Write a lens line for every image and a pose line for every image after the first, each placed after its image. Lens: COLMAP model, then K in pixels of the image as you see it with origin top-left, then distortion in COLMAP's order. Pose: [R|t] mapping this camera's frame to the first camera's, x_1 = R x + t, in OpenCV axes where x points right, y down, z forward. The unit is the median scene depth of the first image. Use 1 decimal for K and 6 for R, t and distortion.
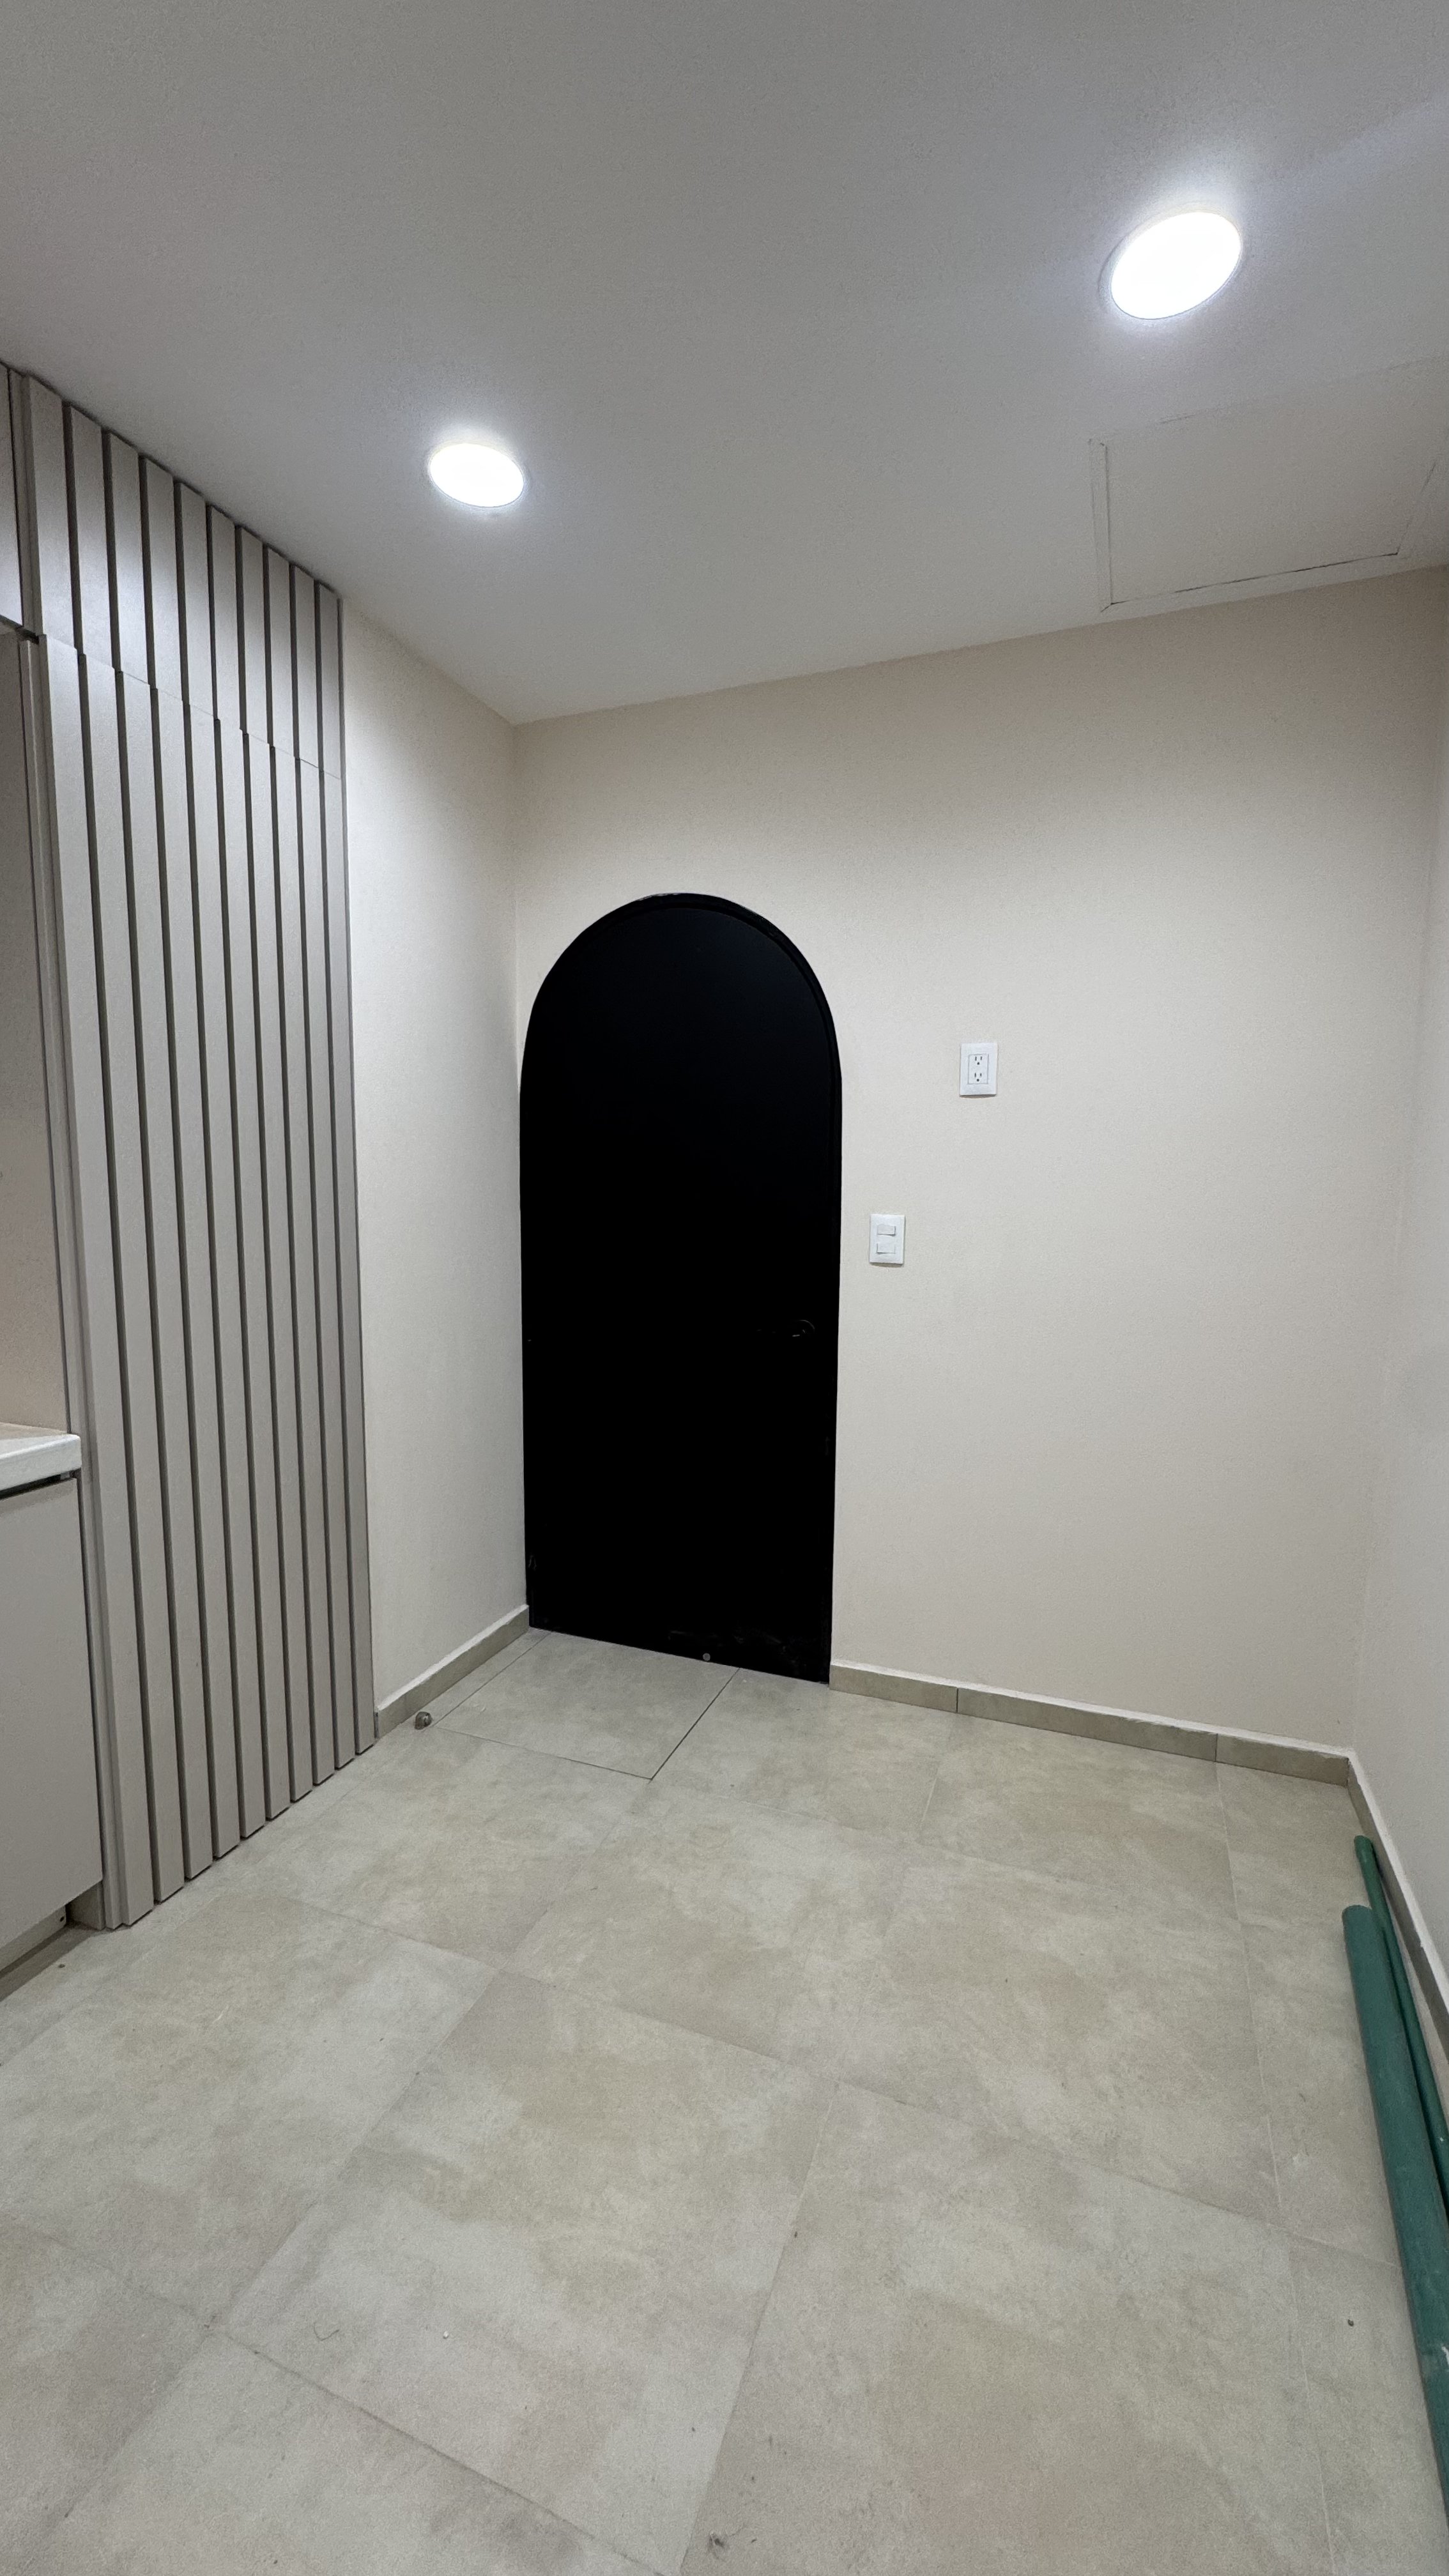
lens RADIAL K [[1029.3, 0, 719.4], [0, 1029.3, 1288.0], [0, 0, 1]] dist [-0.003609, 0.000739]
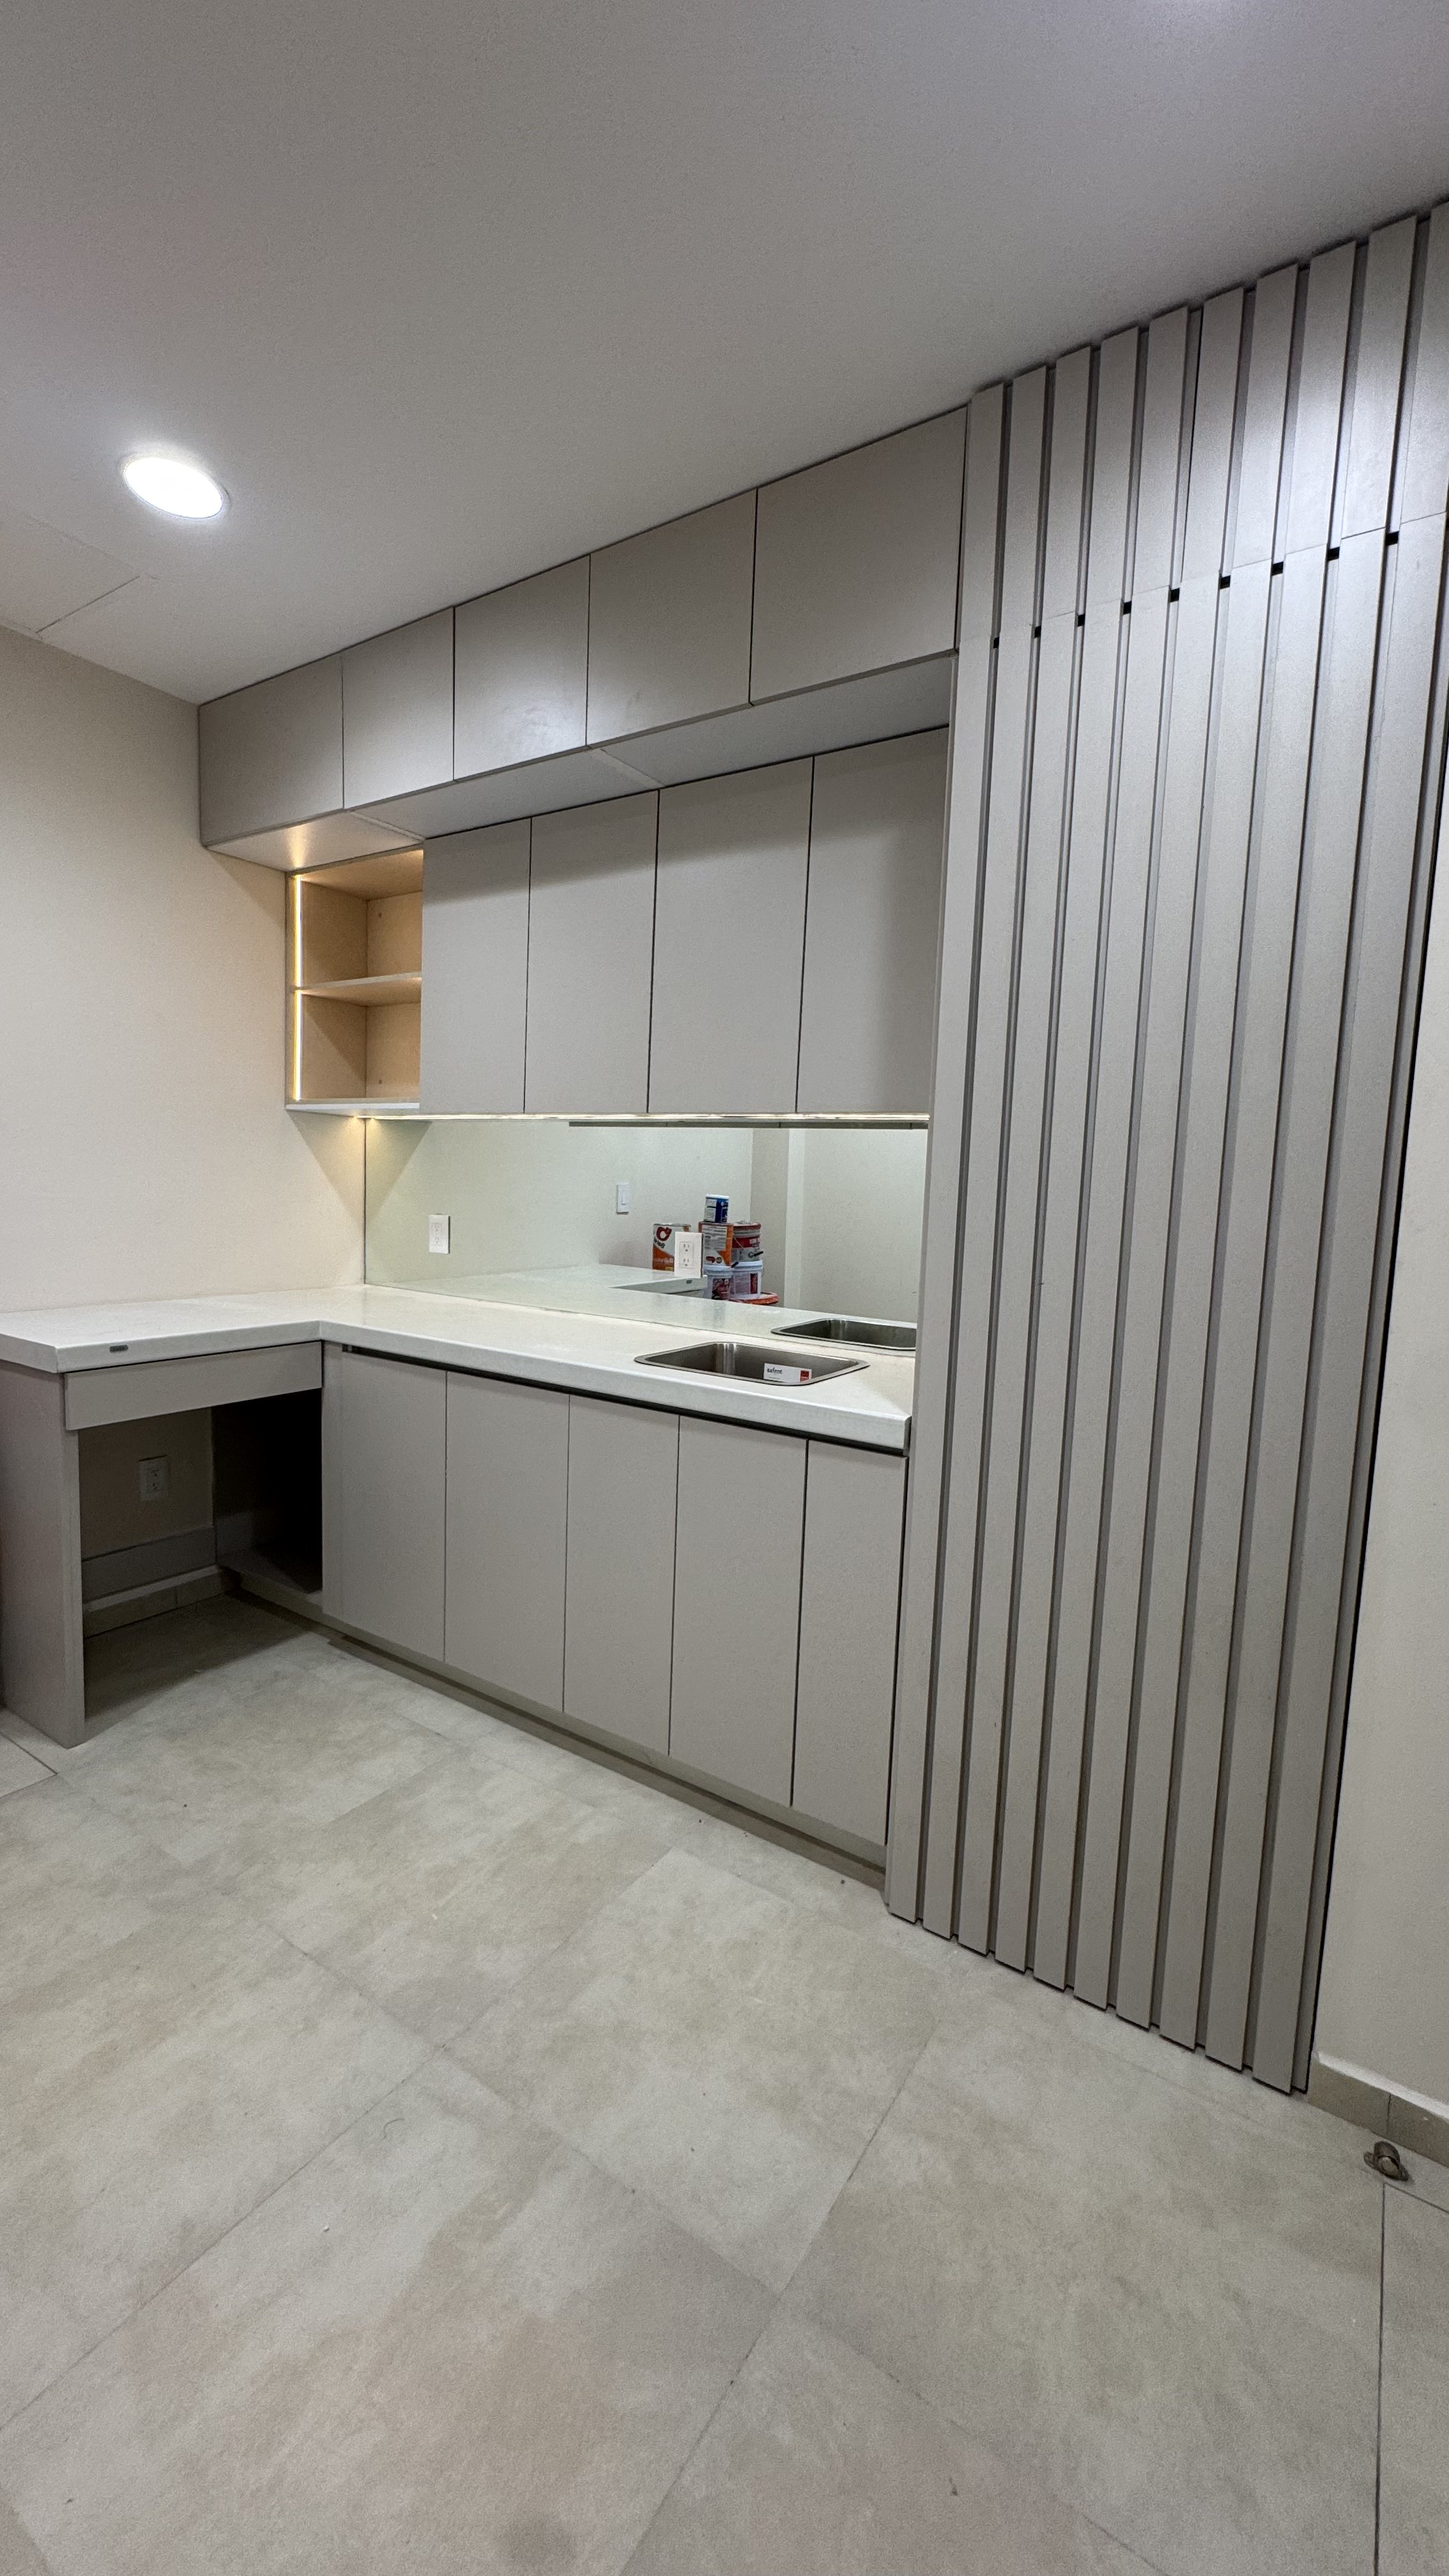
lens RADIAL K [[1029.3, 0, 729.2], [0, 1029.3, 1281.1], [0, 0, 1]] dist [-0.003609, 0.000739]
pose [[-0.203061, 0.084042, -0.975553, 0.416317], [-0.145297, 0.982694, 0.114900, -0.085966], [0.968326, 0.165077, -0.187336, 0.996316]]
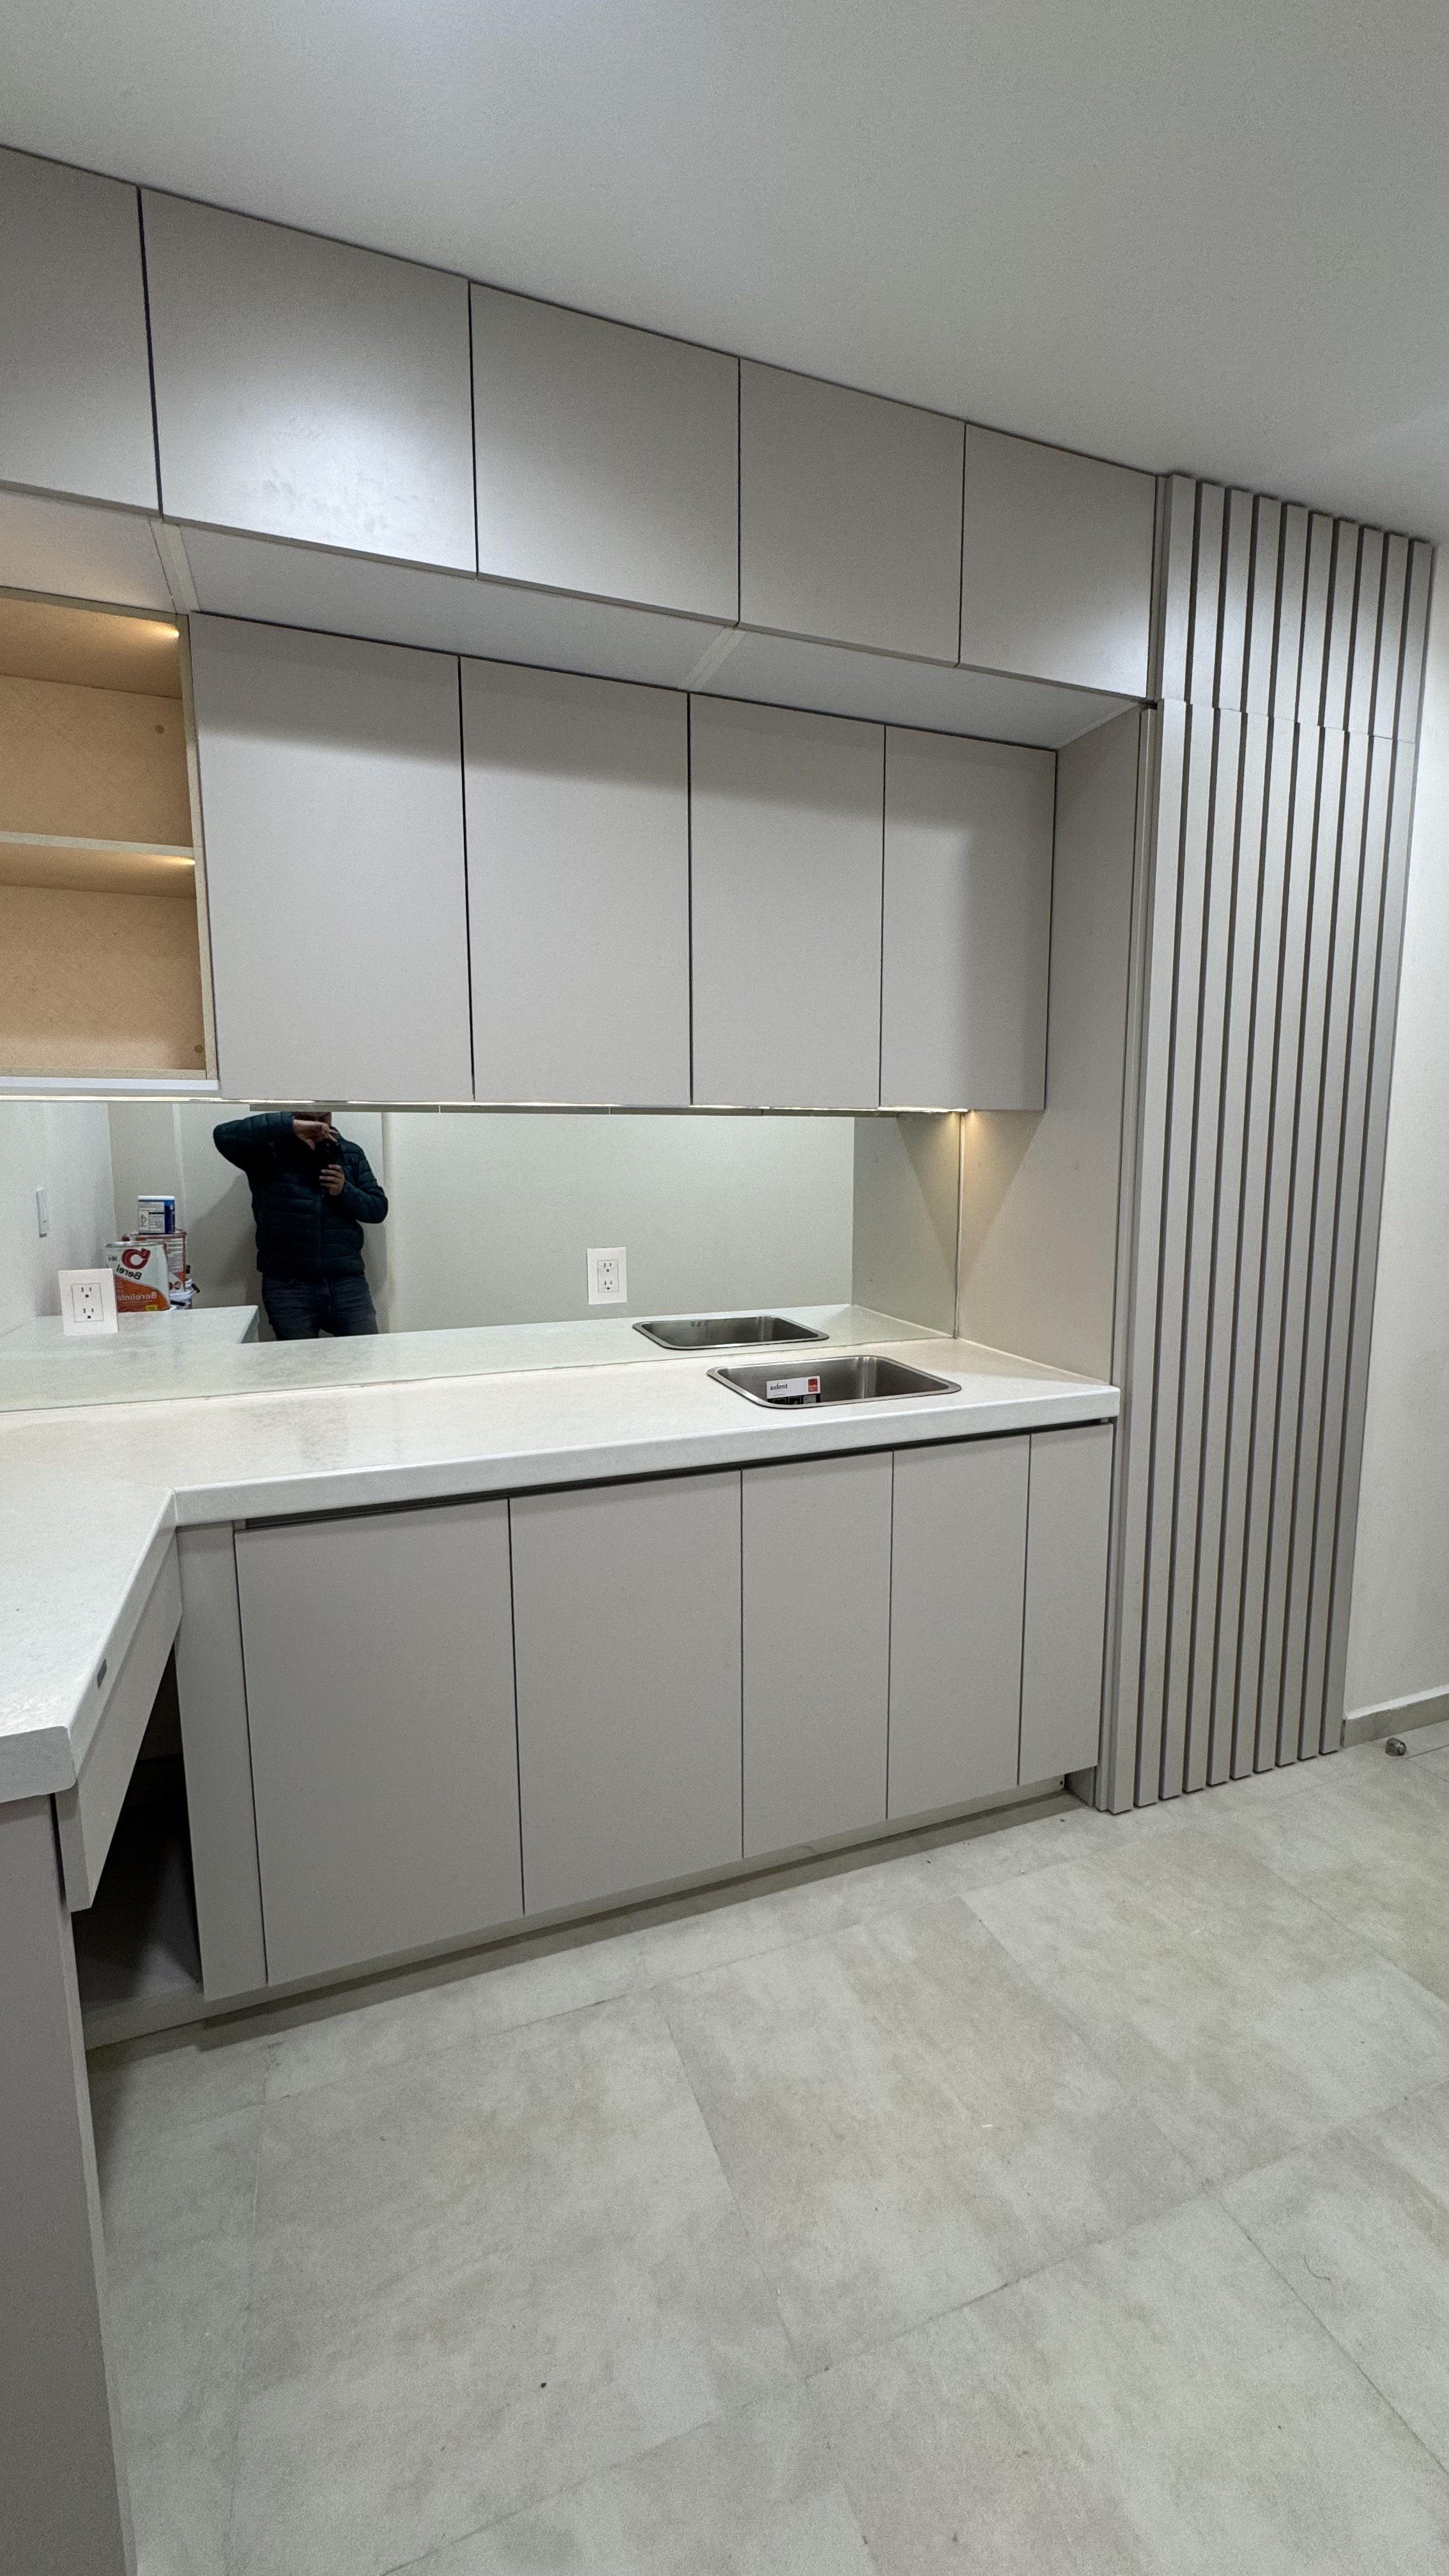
lens RADIAL K [[1029.3, 0, 724.3], [0, 1029.3, 1285.2], [0, 0, 1]] dist [-0.003609, 0.000739]
pose [[0.673576, 0.088000, -0.733861, -0.076144], [-0.073021, 0.995953, 0.052406, -0.002314], [0.735502, 0.018288, 0.677275, -0.126623]]
